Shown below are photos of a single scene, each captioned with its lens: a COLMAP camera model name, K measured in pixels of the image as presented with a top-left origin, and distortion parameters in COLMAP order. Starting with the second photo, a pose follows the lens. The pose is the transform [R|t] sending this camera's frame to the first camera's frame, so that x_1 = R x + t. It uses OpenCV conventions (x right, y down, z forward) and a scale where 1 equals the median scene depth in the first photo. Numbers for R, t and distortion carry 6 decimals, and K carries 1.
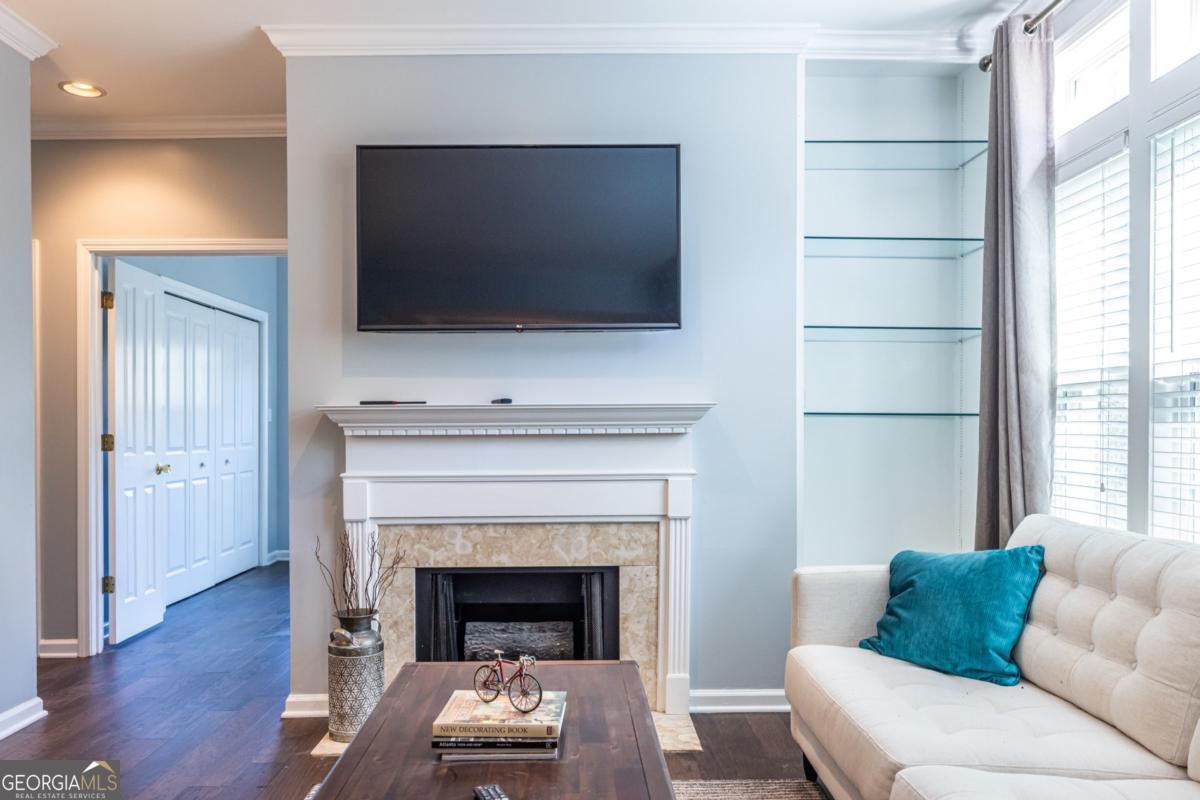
lens RADIAL K [[931.6, 0, 603.9], [0, 931.6, 435.8], [0, 0, 1]] dist [0.003881, -0.009500]
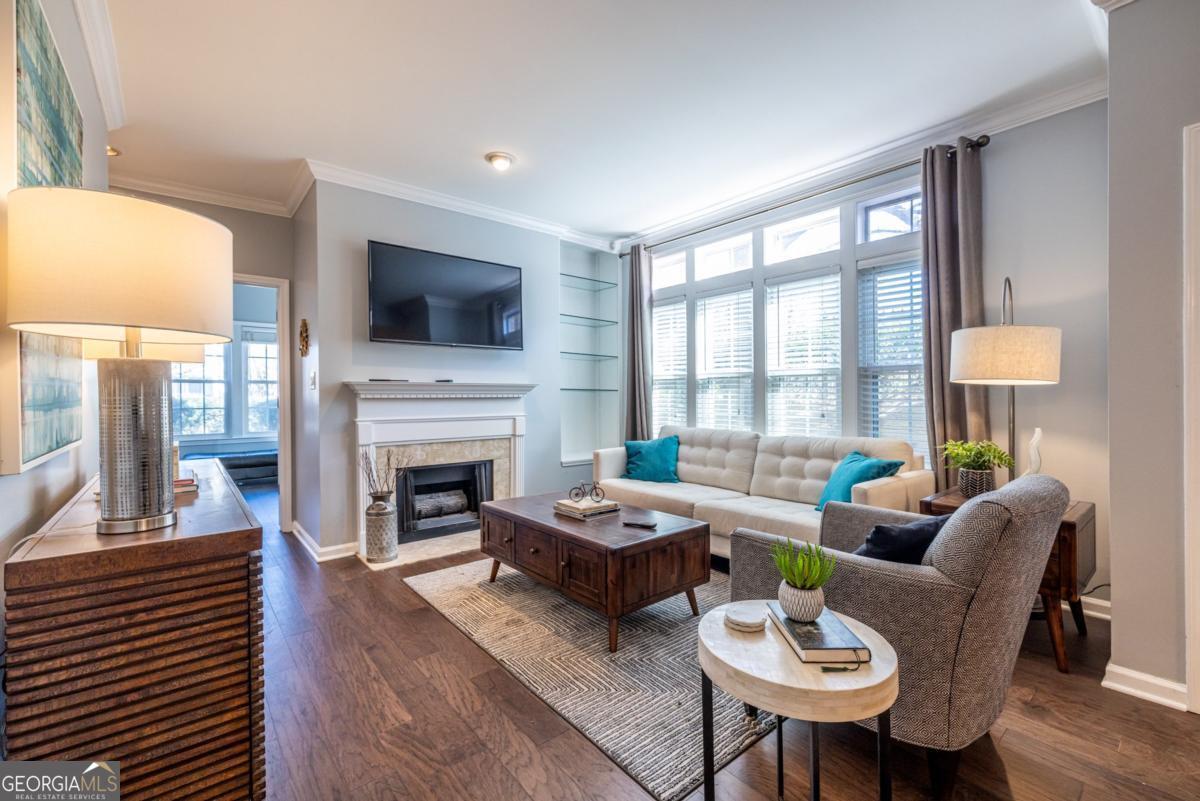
lens RADIAL K [[498.9, 0, 607.0], [0, 498.9, 401.9], [0, 0, 1]] dist [-0.003951, 0.001726]
pose [[0.773487, -0.005468, 0.633789, -0.515667], [0.004115, 0.999985, 0.003606, 0.004816], [-0.633799, -0.000181, 0.773498, -0.055884]]
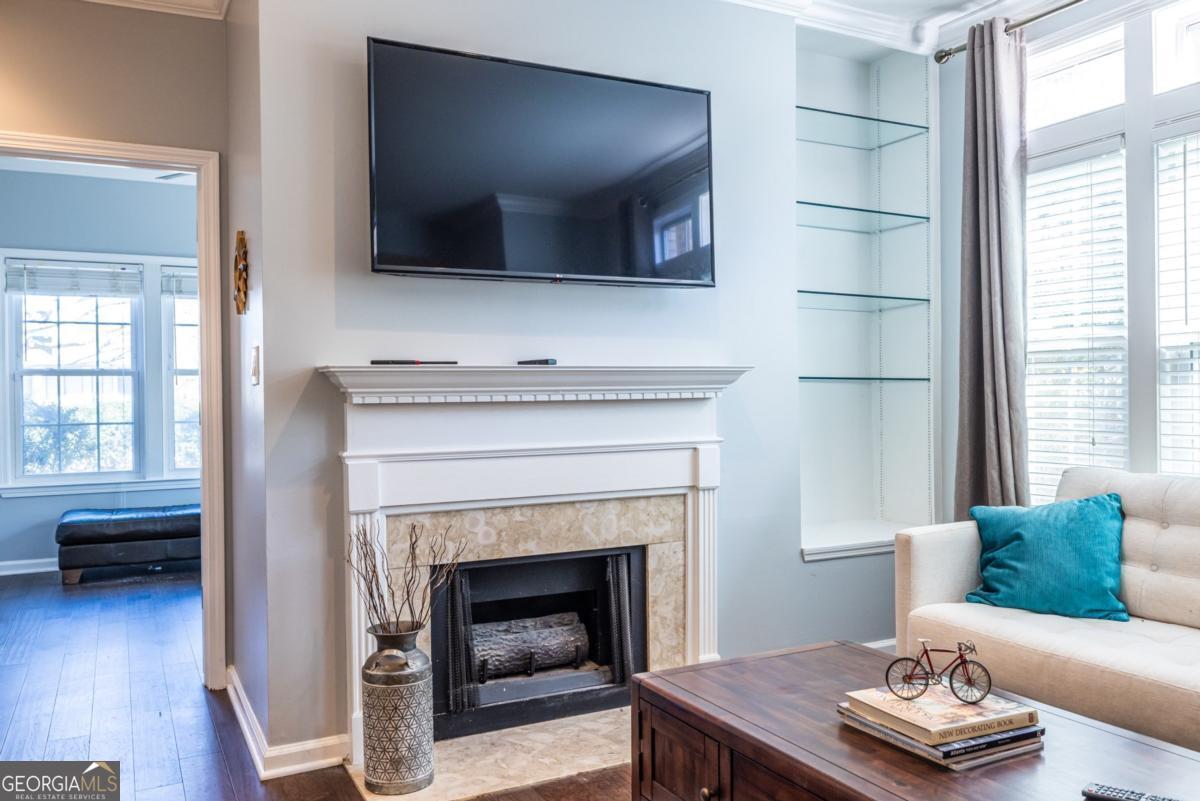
lens RADIAL K [[959.4, 0, 623.1], [0, 959.4, 394.9], [0, 0, 1]] dist [0.012883, -0.029225]
pose [[0.893366, -0.005691, 0.449293, -0.431941], [0.011056, 0.999895, -0.009318, 0.002103], [-0.449193, 0.013292, 0.893336, 0.172577]]
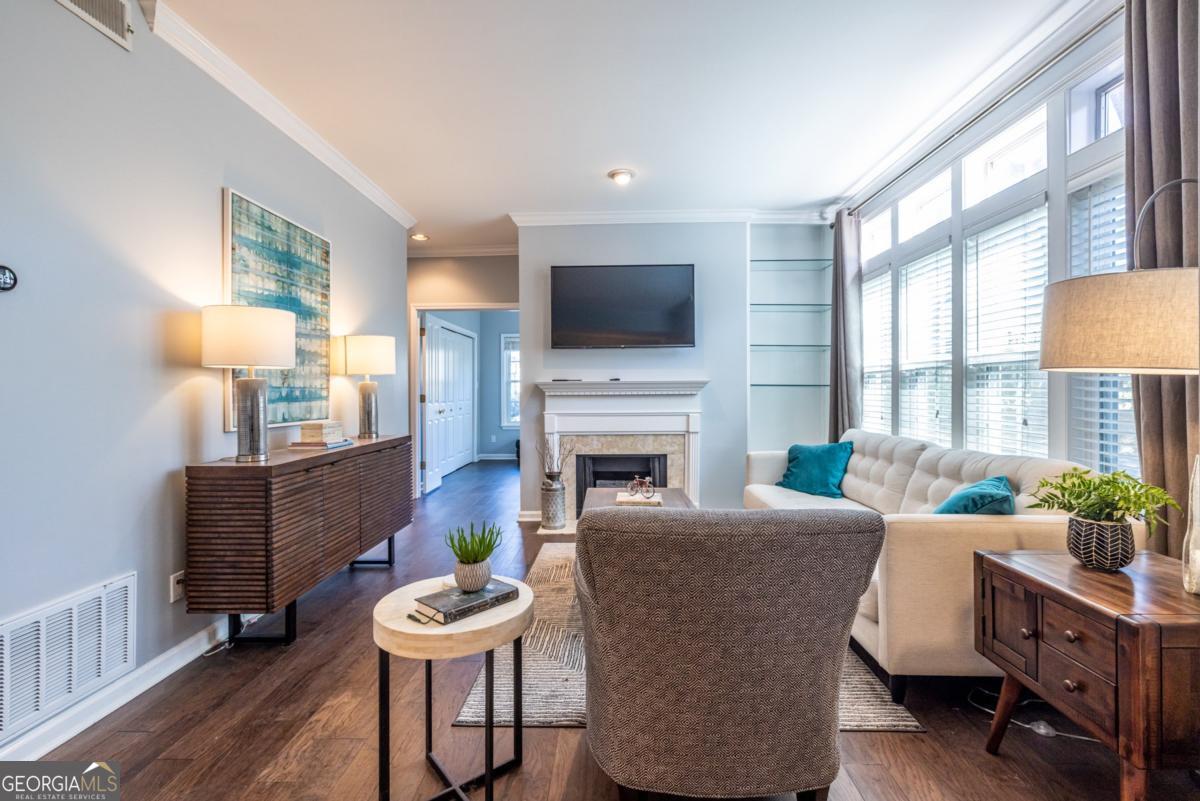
lens RADIAL K [[547.1, 0, 613.3], [0, 547.1, 388.7], [0, 0, 1]] dist [-0.000802, -0.000578]
pose [[0.999487, -0.001801, -0.031974, -0.070541], [0.001390, 0.999916, -0.012859, 0.001357], [0.031994, 0.012808, 0.999406, -0.310545]]
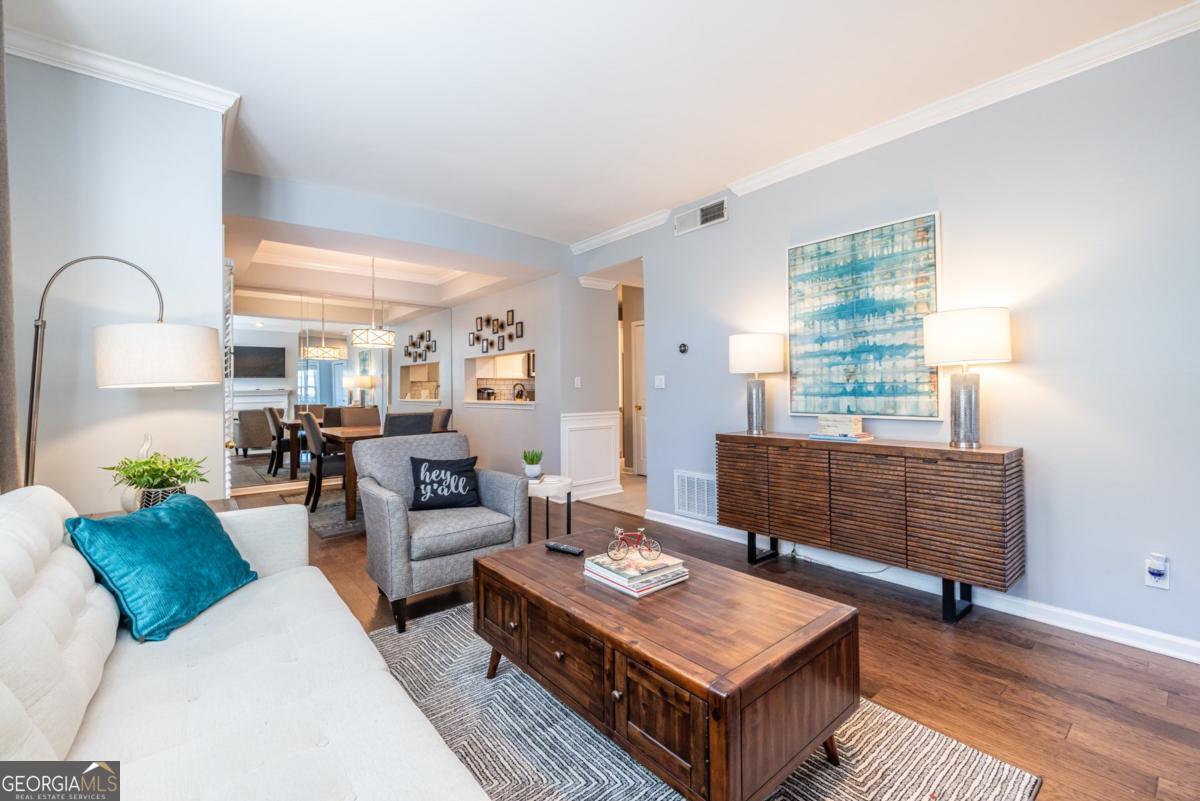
lens RADIAL K [[511.2, 0, 605.0], [0, 511.2, 384.2], [0, 0, 1]] dist [-0.001385, 0.000680]
pose [[-0.793687, 0.002019, -0.608324, 0.265500], [0.006770, 0.999962, -0.005515, -0.008249], [0.608289, -0.008496, -0.793670, 0.921351]]
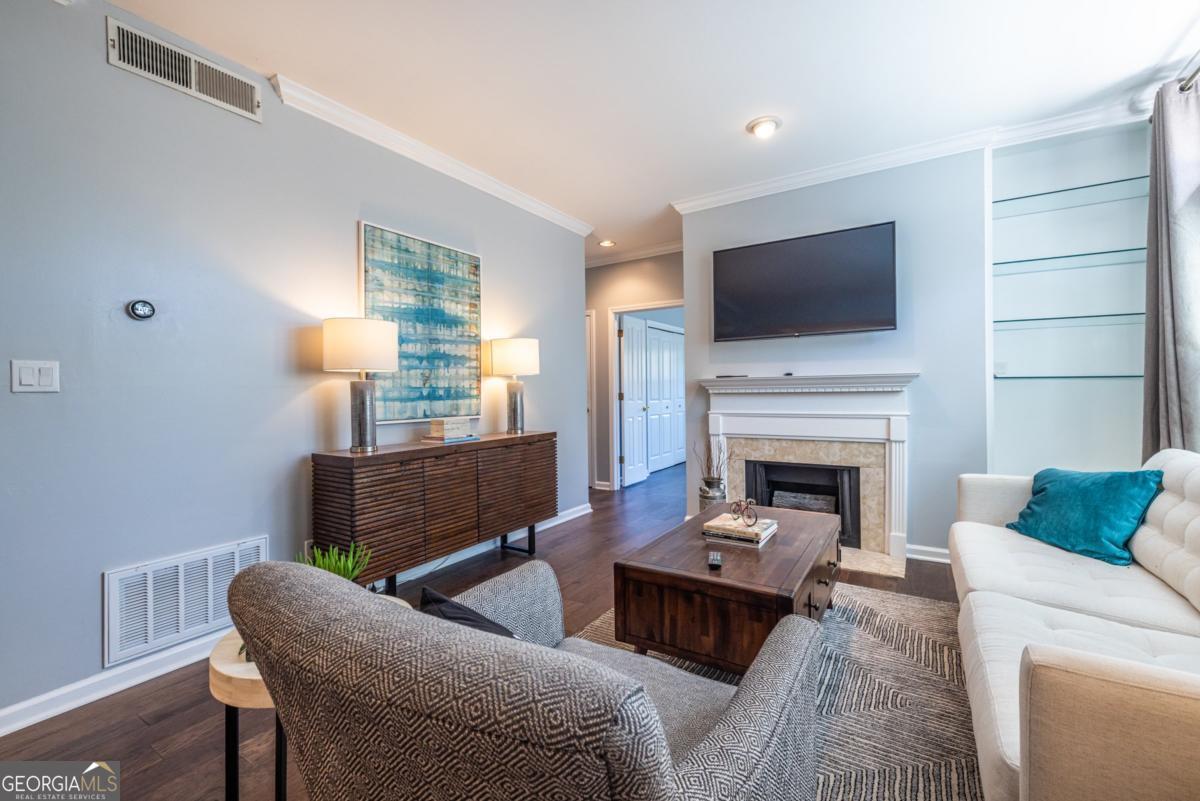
lens RADIAL K [[511.2, 0, 600.5], [0, 511.2, 388.5], [0, 0, 1]] dist [-0.001385, 0.000680]
pose [[0.831109, -0.008912, -0.556038, 0.148863], [0.004374, 0.999945, -0.009489, -0.000625], [0.556093, 0.005454, 0.831102, -0.072202]]
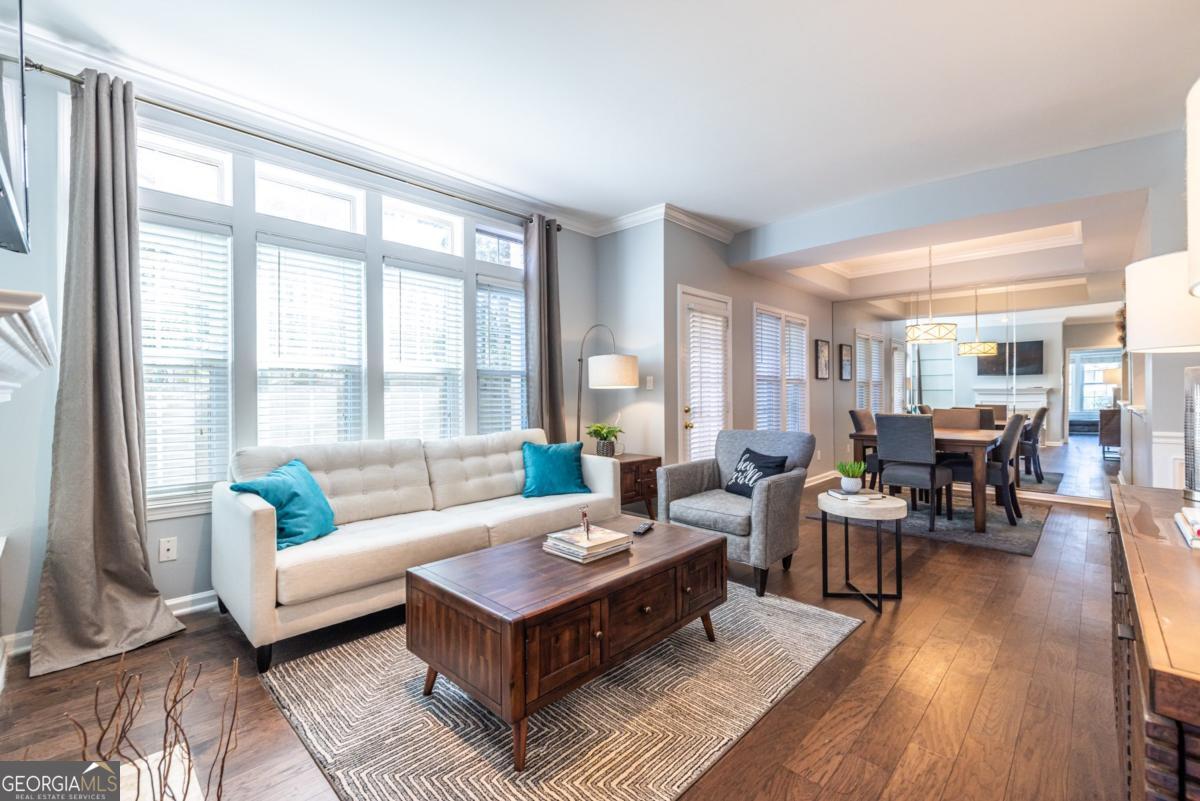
lens RADIAL K [[511.2, 0, 595.4], [0, 511.2, 389.2], [0, 0, 1]] dist [-0.001385, 0.000680]
pose [[-0.697296, 0.007916, 0.716740, -0.492499], [0.008611, 0.999959, -0.002668, -0.008839], [-0.716732, 0.004312, -0.697336, 0.952384]]
